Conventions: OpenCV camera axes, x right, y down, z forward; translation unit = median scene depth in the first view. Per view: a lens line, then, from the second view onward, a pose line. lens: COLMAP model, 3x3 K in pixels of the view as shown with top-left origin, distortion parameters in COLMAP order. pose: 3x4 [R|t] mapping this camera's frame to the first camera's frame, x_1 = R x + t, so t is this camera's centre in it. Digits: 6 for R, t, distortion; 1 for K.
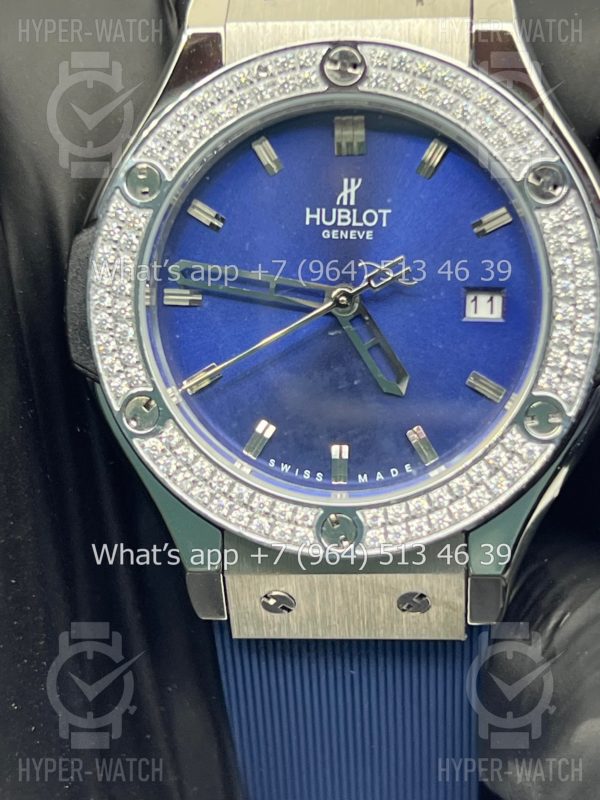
lens RADIAL K [[1914.0, 0, 301.8], [0, 1914.0, 394.5], [0, 0, 1]] dist [0.258883, 0.000000]
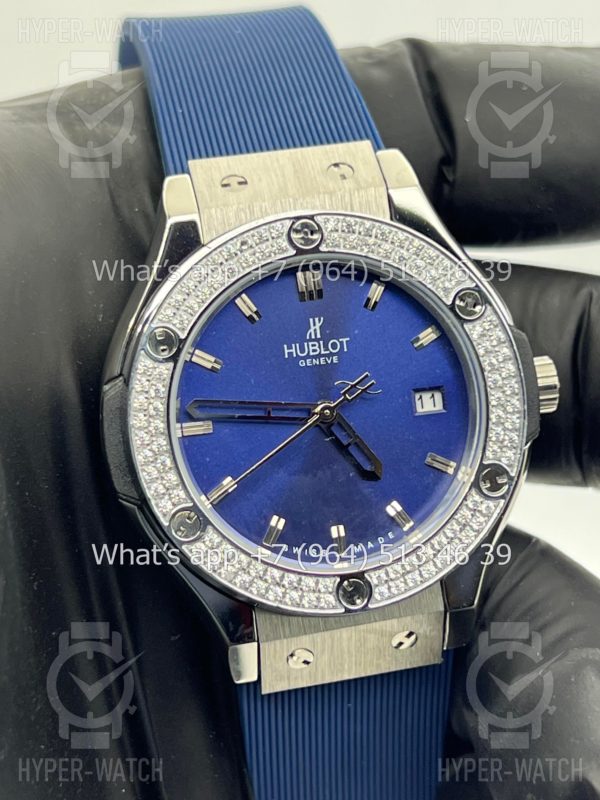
lens RADIAL K [[1914.0, 0, 303.6], [0, 1914.0, 403.3], [0, 0, 1]] dist [0.258883, 0.000000]
pose [[0.961592, -0.138931, 0.236727, -0.295156], [0.147595, 0.988862, -0.019187, -0.033177], [-0.231425, 0.053390, 0.971387, -0.237368]]
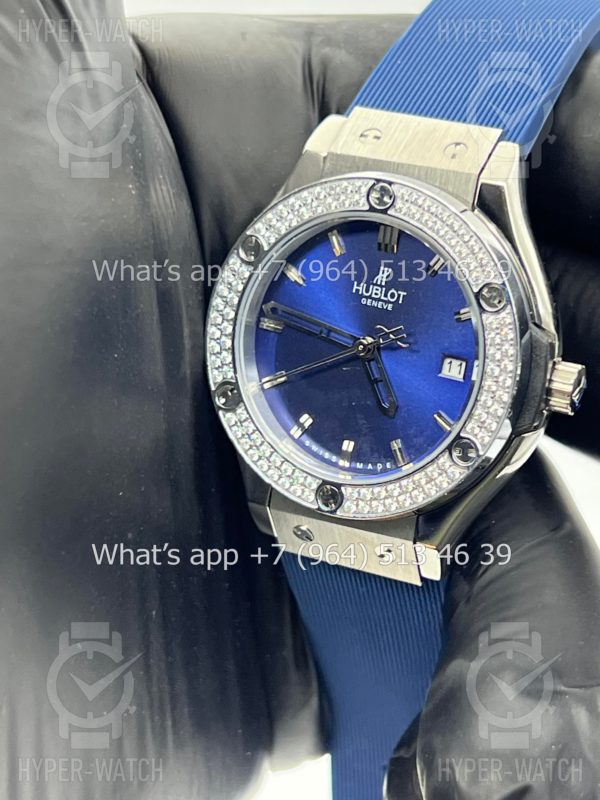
lens RADIAL K [[1914.0, 0, 296.1], [0, 1914.0, 401.5], [0, 0, 1]] dist [0.258883, 0.000000]
pose [[0.919816, 0.193728, -0.341186, 0.494720], [-0.166103, 0.980098, 0.108705, -0.162503], [0.355455, -0.043317, 0.933689, -0.420022]]
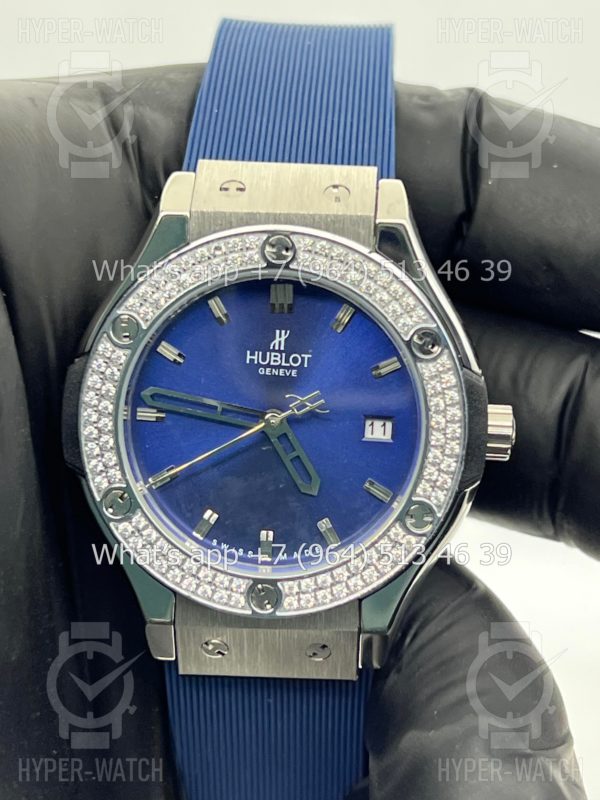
lens RADIAL K [[1914.0, 0, 305.6], [0, 1914.0, 405.2], [0, 0, 1]] dist [0.258883, 0.000000]
pose [[0.998462, 0.033318, 0.044303, -0.014882], [-0.033551, 0.999427, 0.004537, -0.068065], [-0.044126, -0.006017, 0.999008, -0.324778]]
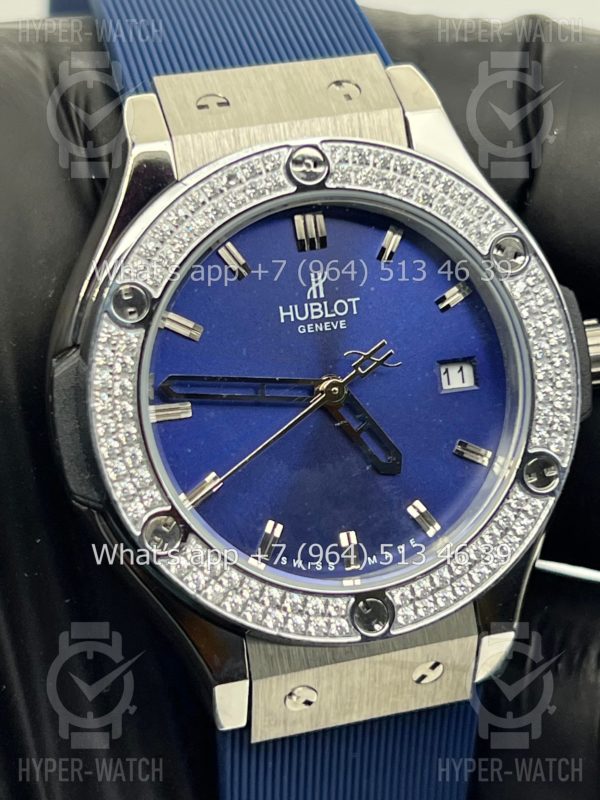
lens RADIAL K [[1914.0, 0, 298.6], [0, 1914.0, 395.9], [0, 0, 1]] dist [0.258883, 0.000000]
pose [[0.940703, -0.147428, 0.305521, -0.309097], [0.157485, 0.987486, -0.008390, -0.040939], [-0.300461, 0.056007, 0.952148, 0.034494]]
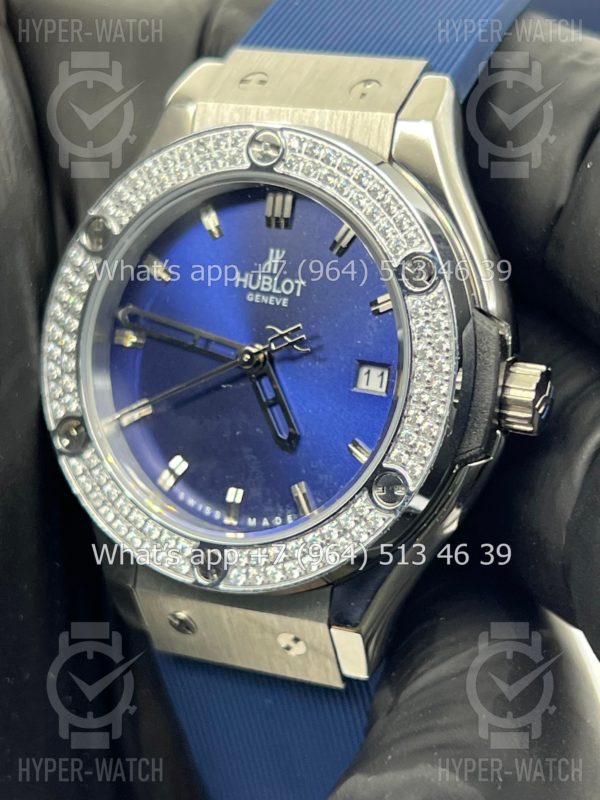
lens RADIAL K [[1914.0, 0, 296.2], [0, 1914.0, 397.5], [0, 0, 1]] dist [0.258883, 0.000000]
pose [[0.923040, 0.127922, -0.362812, 0.449419], [-0.135704, 0.990741, 0.004072, -0.035009], [0.359974, 0.045476, 0.931853, -0.012681]]
